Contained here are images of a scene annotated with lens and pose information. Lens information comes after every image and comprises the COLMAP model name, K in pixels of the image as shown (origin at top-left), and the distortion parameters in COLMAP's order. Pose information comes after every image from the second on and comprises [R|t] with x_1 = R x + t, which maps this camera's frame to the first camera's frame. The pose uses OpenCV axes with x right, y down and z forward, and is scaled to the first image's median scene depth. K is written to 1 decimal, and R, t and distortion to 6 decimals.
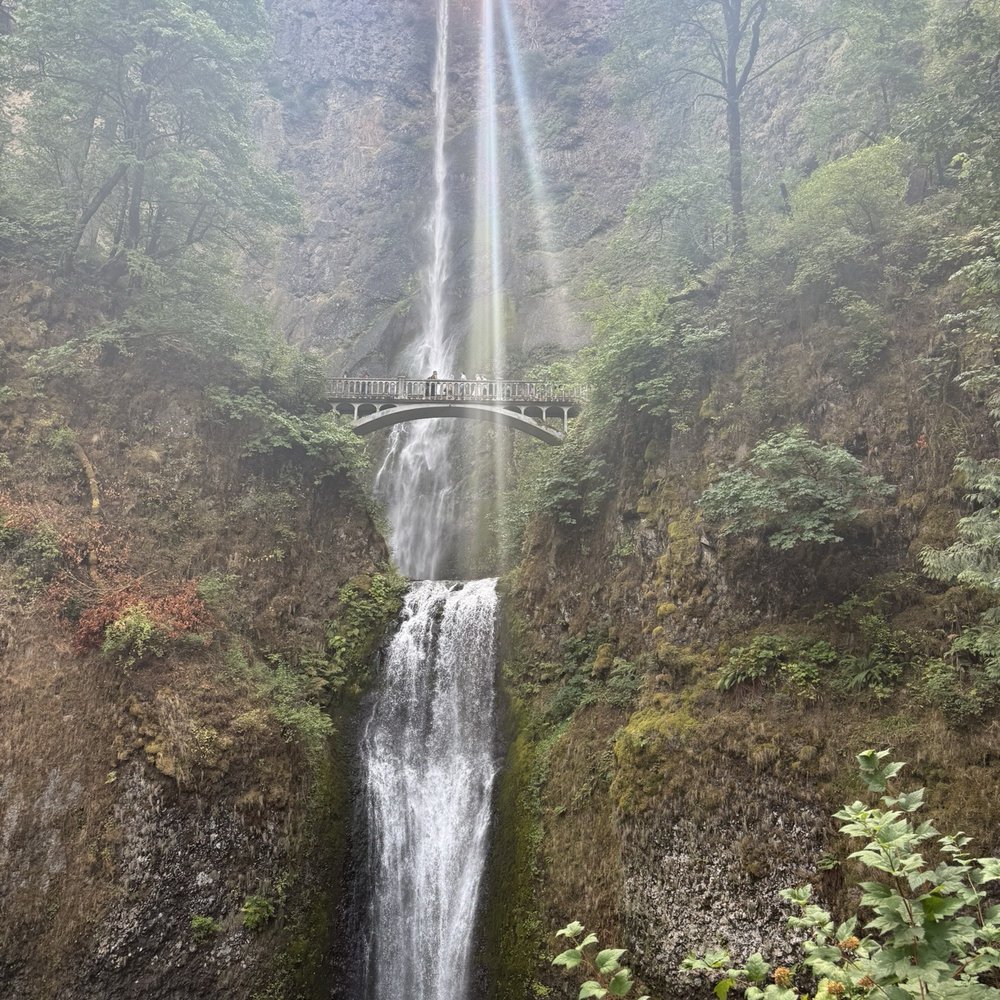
lens RADIAL K [[918.0, 0, 492.4], [0, 918.0, 503.6], [0, 0, 1]] dist [0.172770, -0.330127]
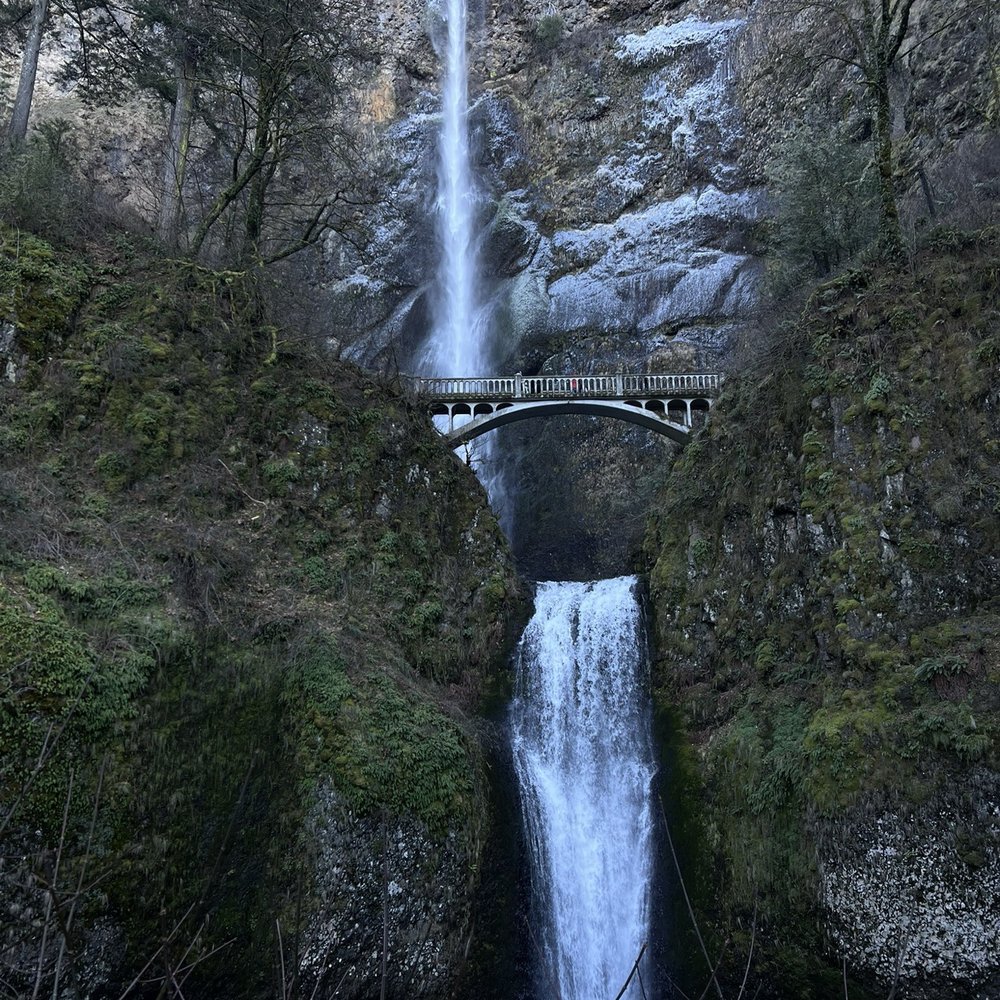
lens RADIAL K [[985.1, 0, 497.9], [0, 985.1, 505.1], [0, 0, 1]] dist [0.098943, -0.139091]
pose [[0.999439, -0.032518, 0.007987, -0.132546], [0.032439, 0.999426, 0.009780, -0.010477], [-0.008301, -0.009516, 0.999920, -0.041241]]
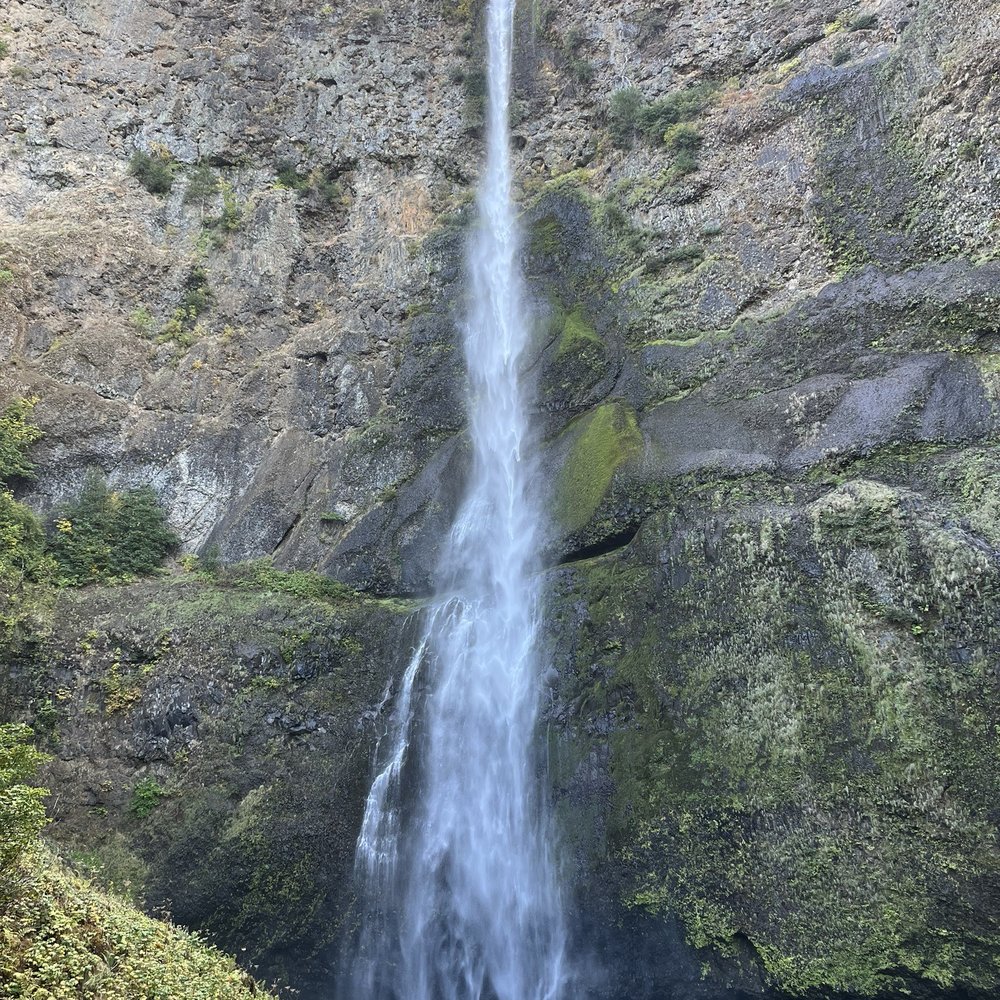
lens RADIAL K [[993.5, 0, 499.6], [0, 993.5, 510.4], [0, 0, 1]] dist [0.099532, -0.133496]
pose [[0.995266, -0.071873, -0.065424, -0.104602], [0.060634, 0.985258, -0.159972, -0.140042], [0.075957, 0.155248, 0.984951, 1.025844]]
